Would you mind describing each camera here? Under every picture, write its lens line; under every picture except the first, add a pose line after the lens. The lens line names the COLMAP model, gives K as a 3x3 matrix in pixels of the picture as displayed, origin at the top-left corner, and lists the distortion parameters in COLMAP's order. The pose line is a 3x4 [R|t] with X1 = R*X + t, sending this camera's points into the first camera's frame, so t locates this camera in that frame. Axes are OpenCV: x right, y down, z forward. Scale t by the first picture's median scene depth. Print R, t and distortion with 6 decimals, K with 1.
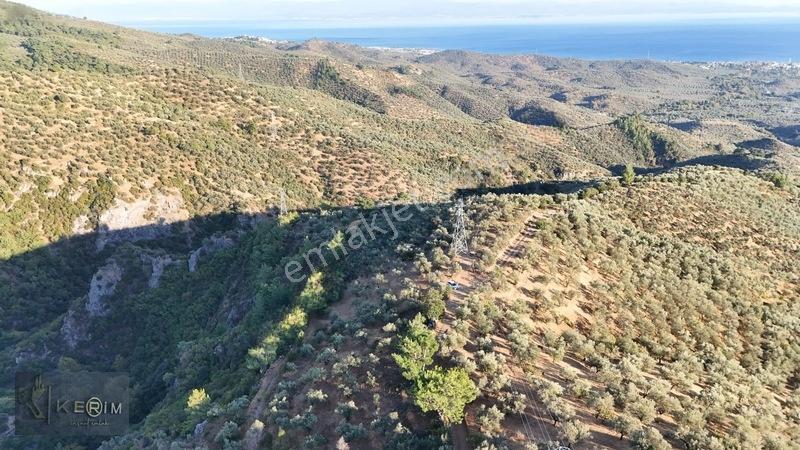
lens RADIAL K [[588.8, 0, 401.4], [0, 588.8, 224.8], [0, 0, 1]] dist [0.072273, -0.066967]
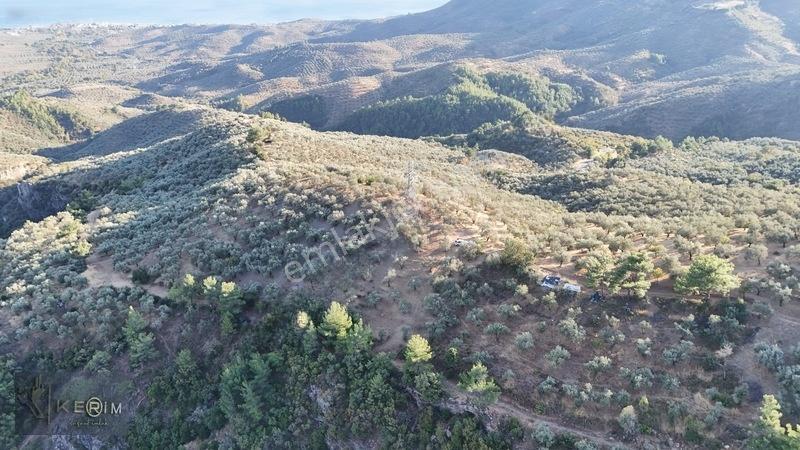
lens RADIAL K [[588.8, 0, 400.5], [0, 588.8, 224.0], [0, 0, 1]] dist [0.072273, -0.066967]
pose [[0.495520, -0.348875, 0.795454, -0.134489], [0.305185, 0.927332, 0.216602, -0.031563], [-0.813217, 0.135430, 0.565983, 0.091020]]
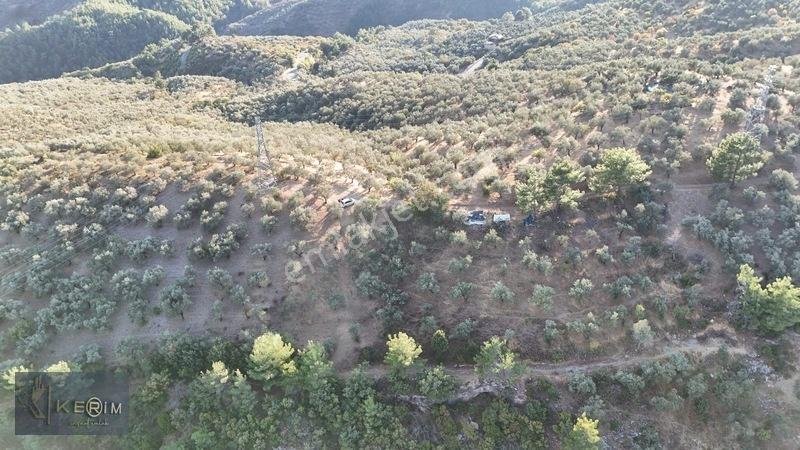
lens RADIAL K [[588.8, 0, 402.1], [0, 588.8, 223.6], [0, 0, 1]] dist [0.072273, -0.066967]
pose [[-0.089124, -0.530727, 0.842844, -0.114493], [0.351405, 0.775041, 0.525191, -0.051026], [-0.931972, 0.342986, 0.117425, 0.149584]]
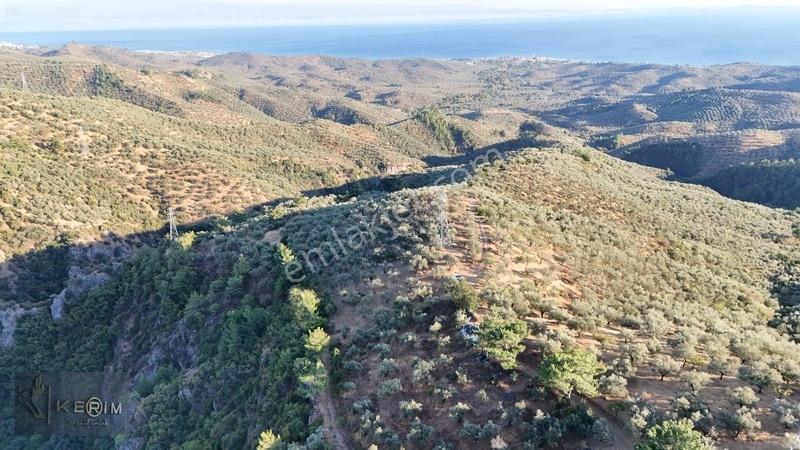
lens RADIAL K [[588.8, 0, 400.9], [0, 588.8, 223.4], [0, 0, 1]] dist [0.072273, -0.066967]
pose [[0.935890, -0.122522, 0.330302, -0.059030], [0.123873, 0.992152, 0.017042, -0.003538], [-0.329797, 0.024966, 0.943722, 0.011684]]
